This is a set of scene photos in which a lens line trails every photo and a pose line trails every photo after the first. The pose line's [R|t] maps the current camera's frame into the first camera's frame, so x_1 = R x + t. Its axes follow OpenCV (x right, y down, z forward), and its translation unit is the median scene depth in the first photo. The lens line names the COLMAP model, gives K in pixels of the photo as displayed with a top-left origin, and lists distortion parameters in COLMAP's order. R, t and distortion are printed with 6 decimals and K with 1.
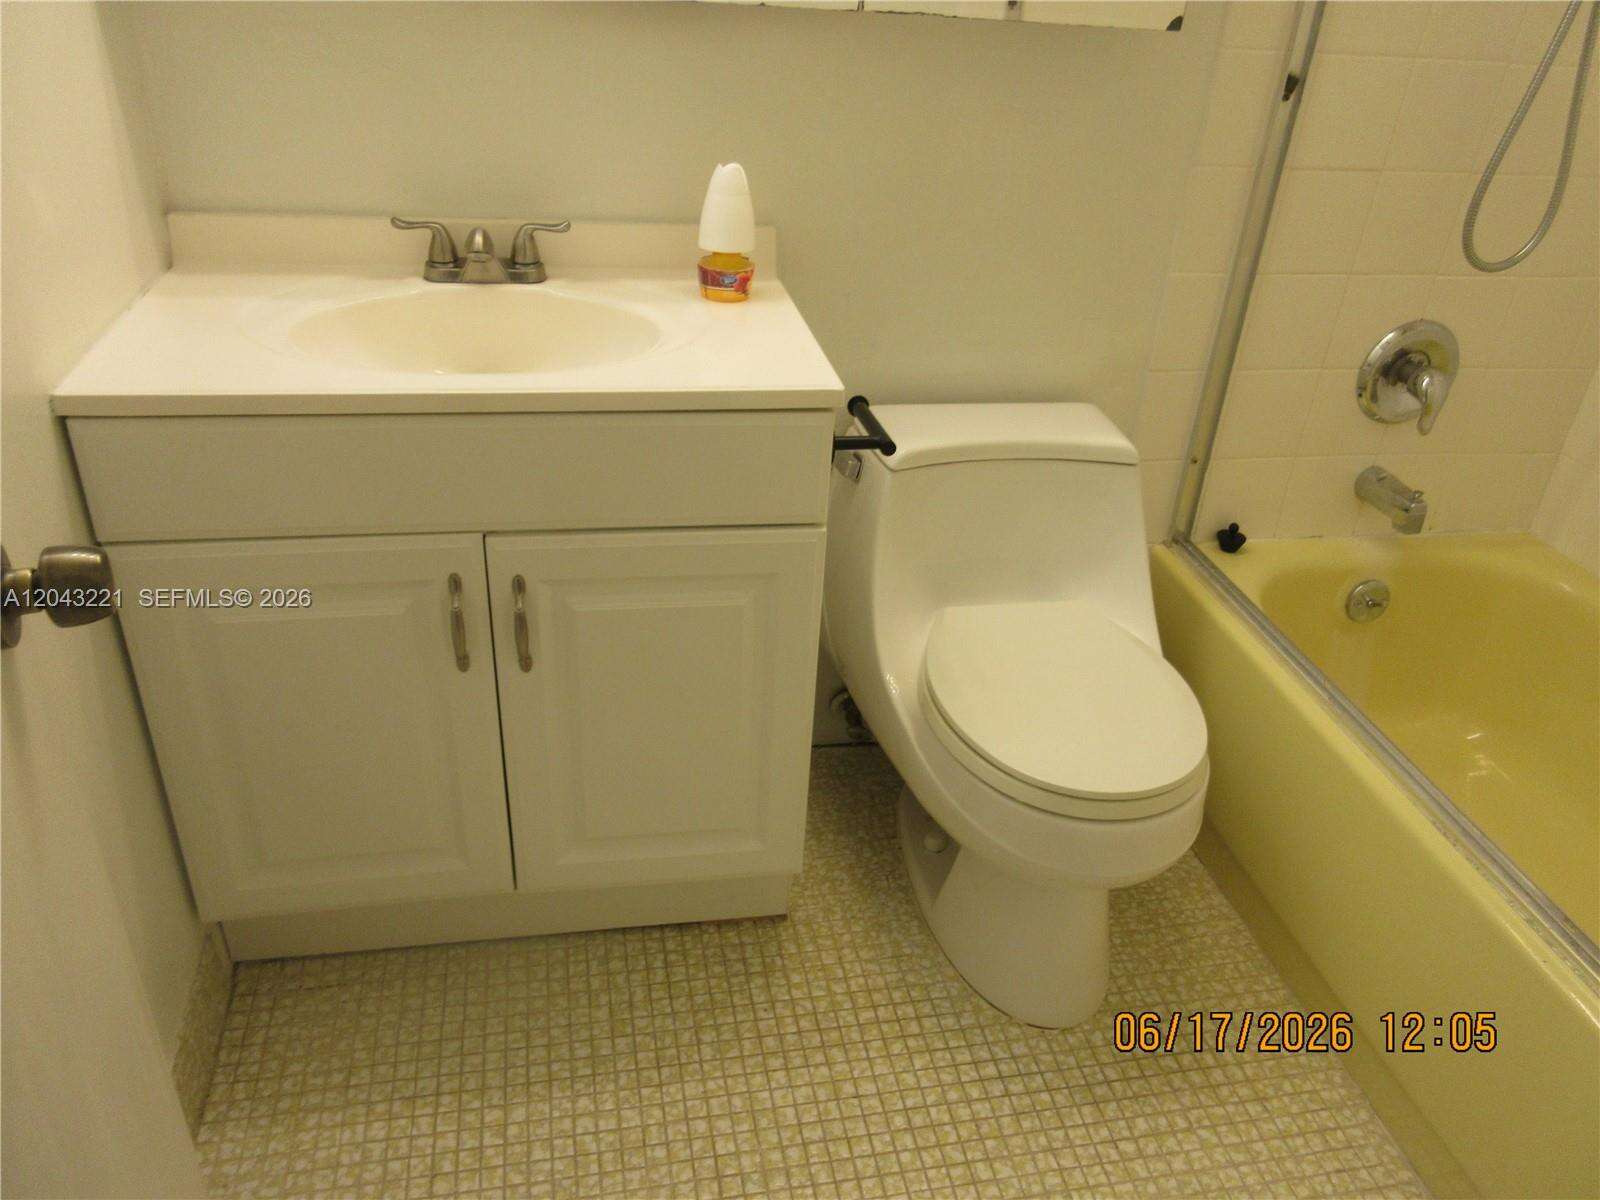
lens RADIAL K [[1184.0, 0, 801.5], [0, 1184.0, 591.3], [0, 0, 1]] dist [0.005526, 0.000606]
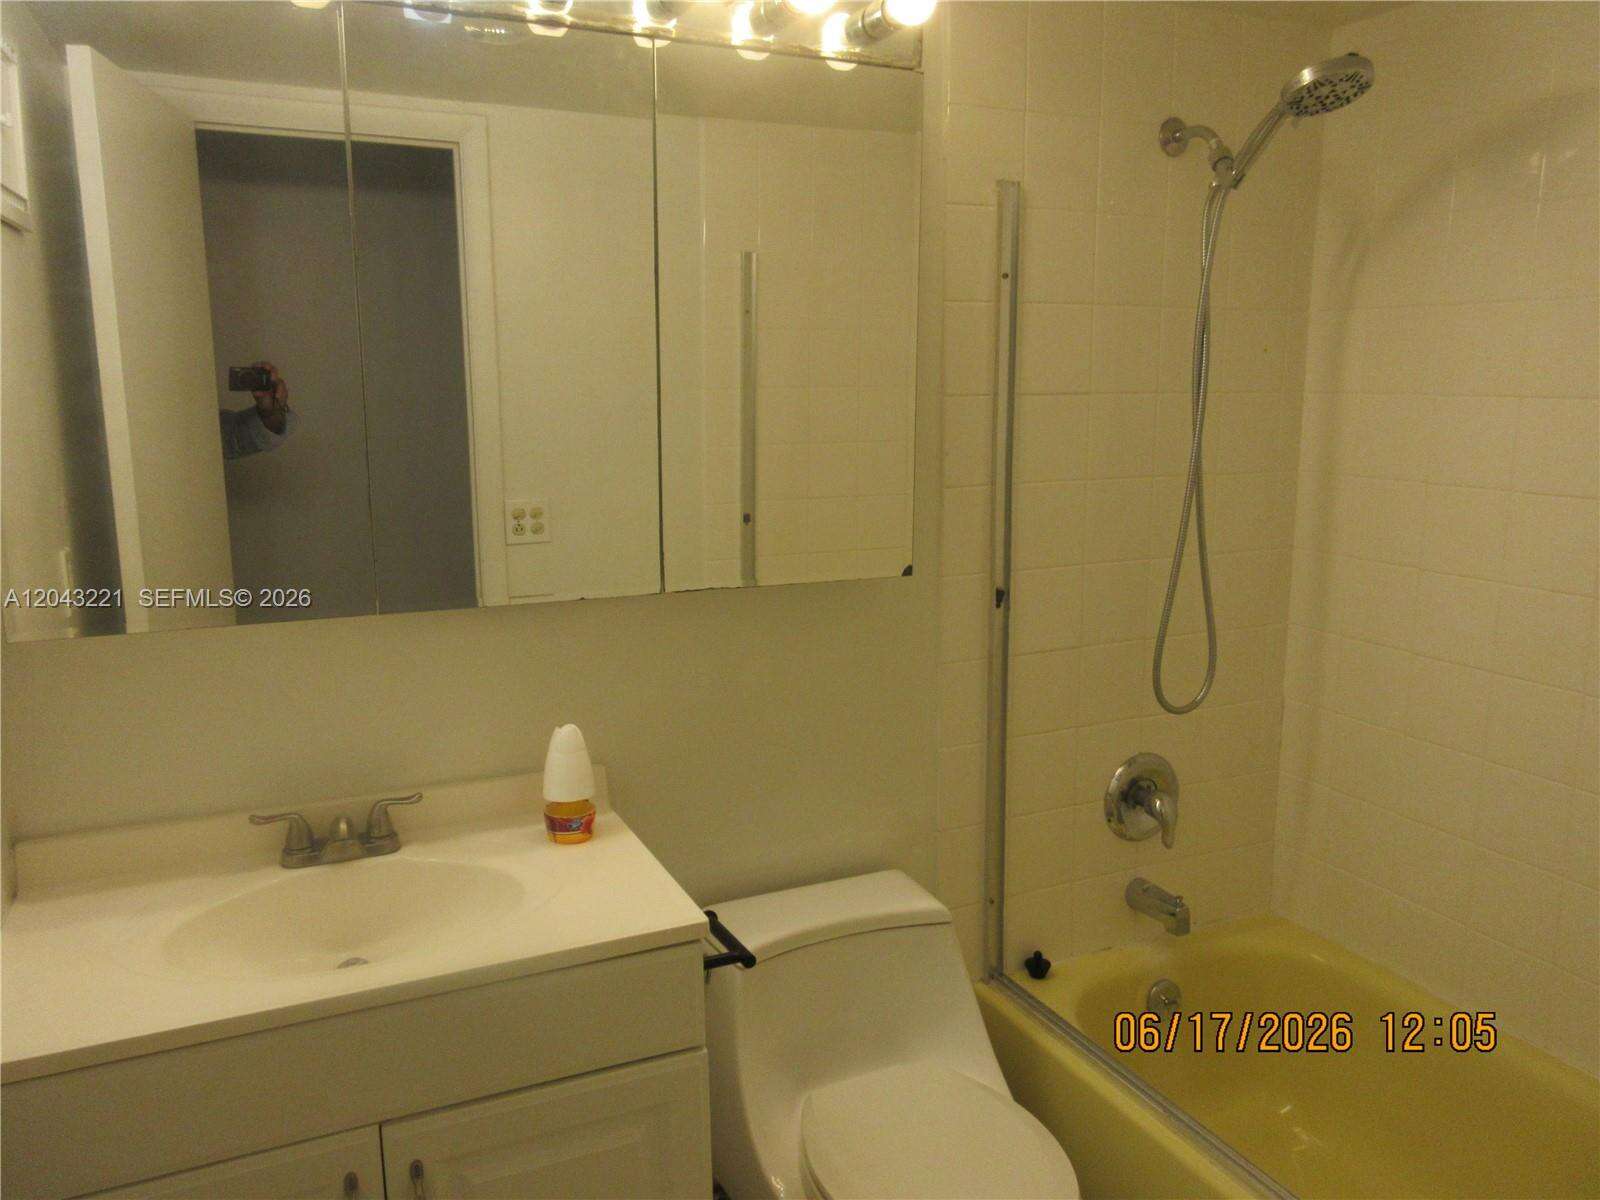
lens RADIAL K [[1184.0, 0, 792.1], [0, 1184.0, 598.3], [0, 0, 1]] dist [0.005526, 0.000606]
pose [[0.969234, -0.112780, 0.218784, -0.075457], [0.179604, 0.931835, -0.315317, -0.066091], [-0.168309, 0.344911, 0.923422, -0.122508]]
